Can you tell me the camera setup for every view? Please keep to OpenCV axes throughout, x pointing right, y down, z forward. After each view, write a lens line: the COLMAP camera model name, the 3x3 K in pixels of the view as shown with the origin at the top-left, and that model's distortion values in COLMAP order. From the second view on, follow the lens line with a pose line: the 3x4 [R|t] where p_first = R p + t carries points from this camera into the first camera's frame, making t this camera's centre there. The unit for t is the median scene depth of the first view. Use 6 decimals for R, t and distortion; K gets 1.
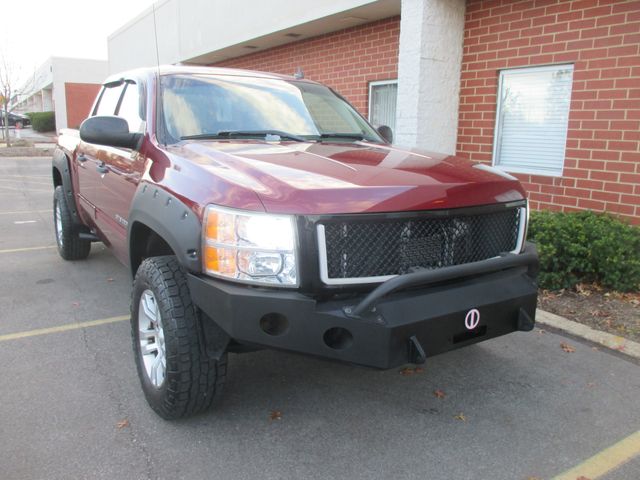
lens RADIAL K [[527.0, 0, 322.2], [0, 527.0, 240.7], [0, 0, 1]] dist [-0.044149, -0.001377]
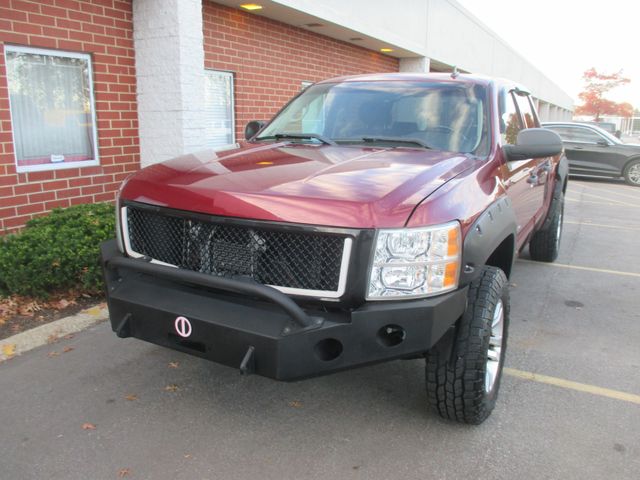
lens RADIAL K [[526.6, 0, 321.9], [0, 526.6, 238.8], [0, 0, 1]] dist [-0.043480, -0.001641]
pose [[-0.487674, -0.219431, 0.845000, -0.824866], [0.159933, 0.929063, 0.333562, -0.315132], [-0.858252, 0.297812, -0.417986, 1.339341]]
